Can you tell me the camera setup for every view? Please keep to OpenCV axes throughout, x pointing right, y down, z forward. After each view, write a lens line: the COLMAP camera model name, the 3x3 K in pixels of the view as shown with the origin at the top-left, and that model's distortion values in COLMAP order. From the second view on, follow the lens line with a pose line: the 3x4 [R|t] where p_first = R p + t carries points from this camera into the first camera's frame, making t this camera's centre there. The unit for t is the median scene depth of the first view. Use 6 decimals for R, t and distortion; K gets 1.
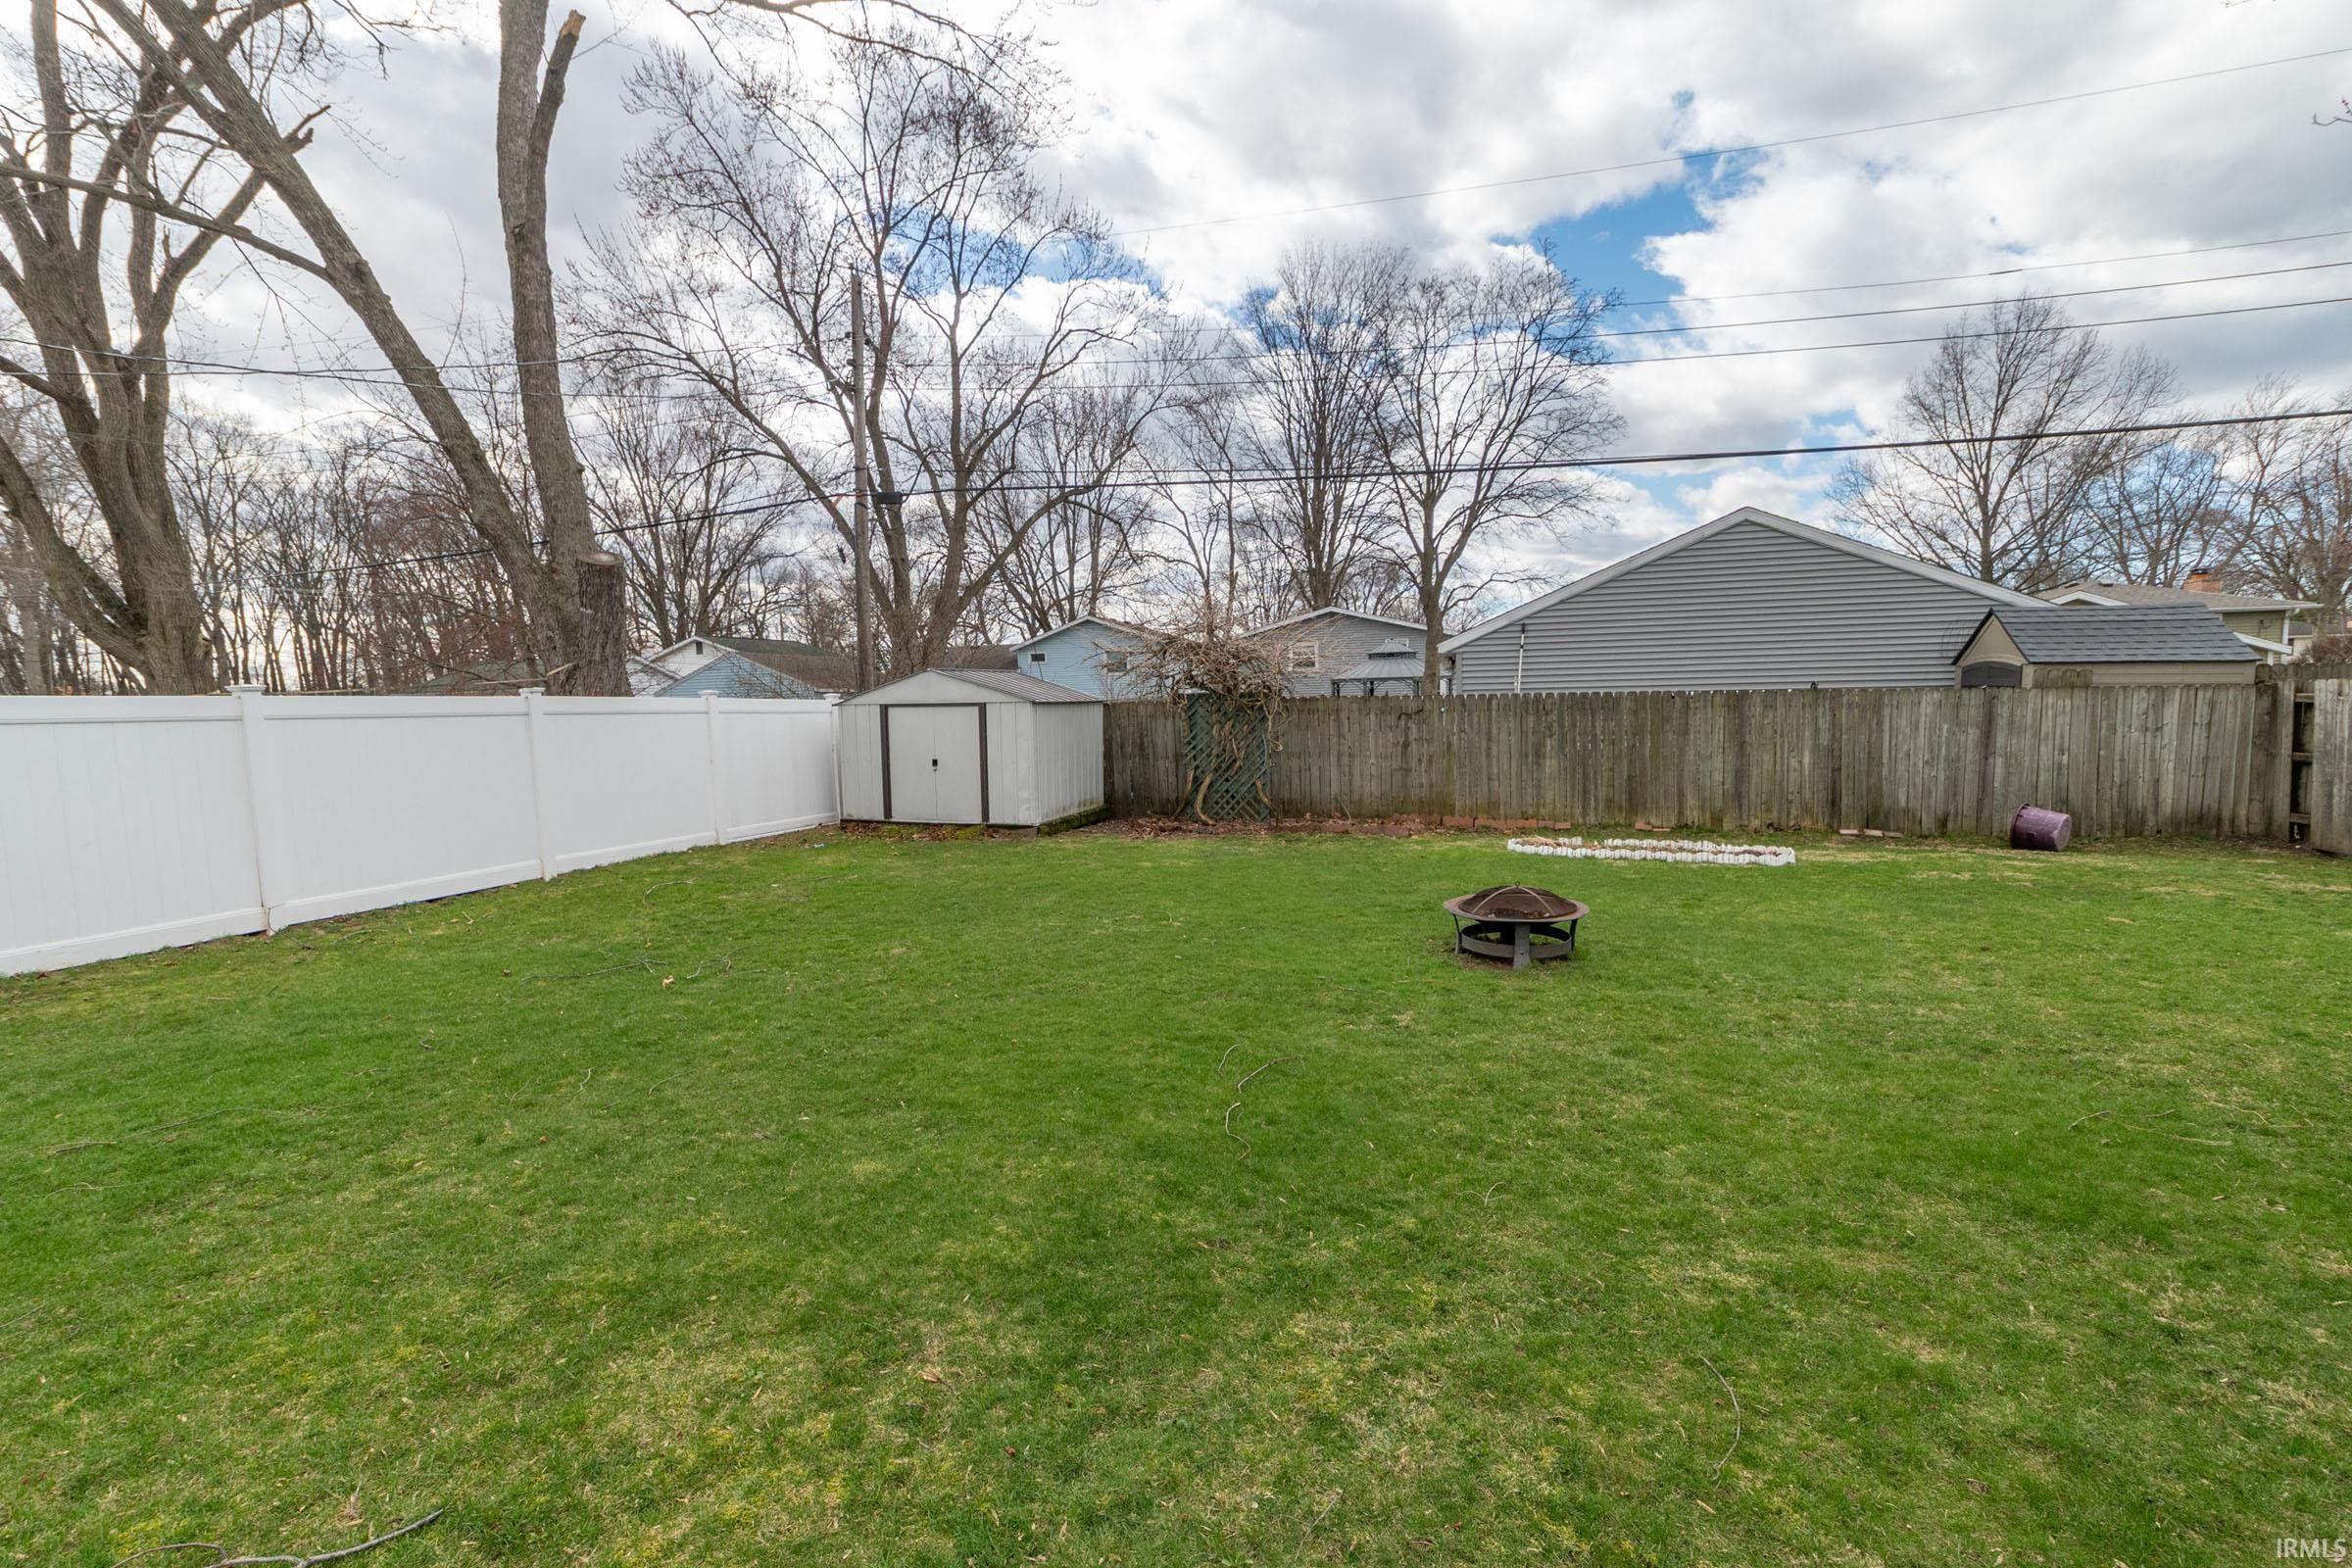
lens RADIAL K [[1061.2, 0, 1159.3], [0, 1061.2, 779.3], [0, 0, 1]] dist [-0.000642, 0.000008]
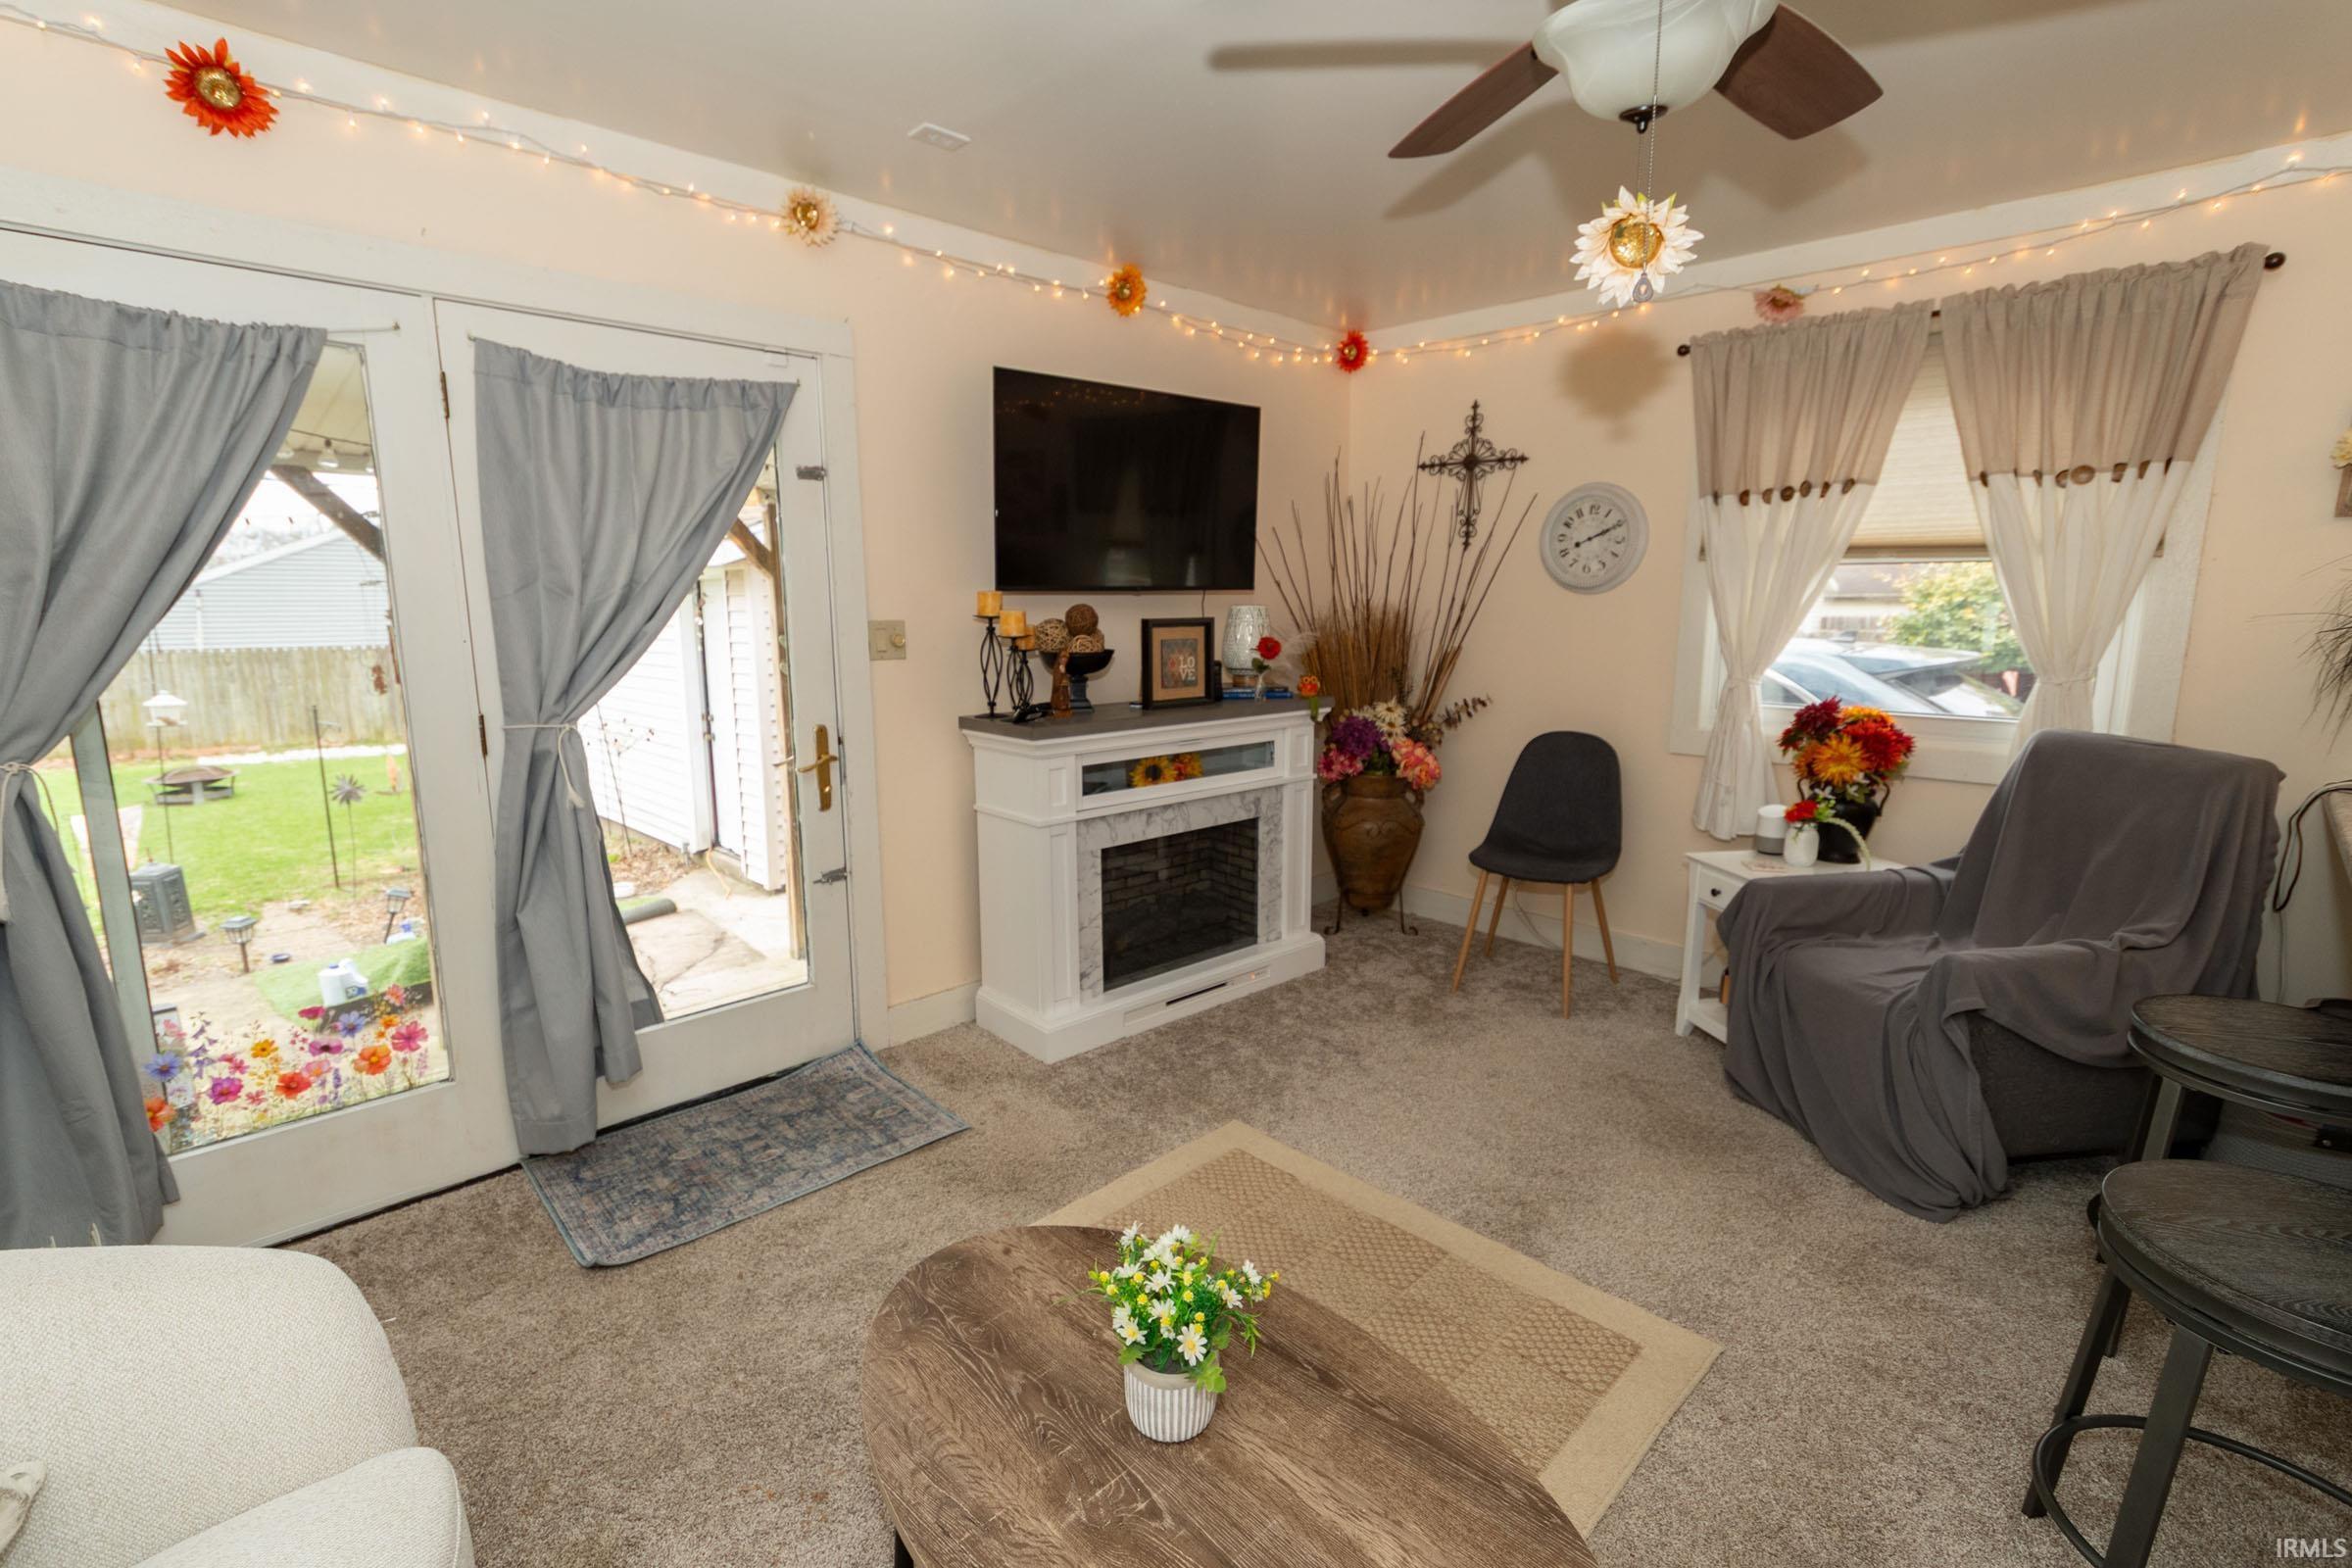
lens RADIAL K [[1061.2, 0, 1159.3], [0, 1061.2, 779.3], [0, 0, 1]] dist [-0.000642, 0.000008]
pose [[0.509912, -0.119721, 0.851855, -0.183938], [0.069060, 0.992769, 0.098187, 0.029853], [-0.857450, 0.008762, 0.514493, -0.675444]]
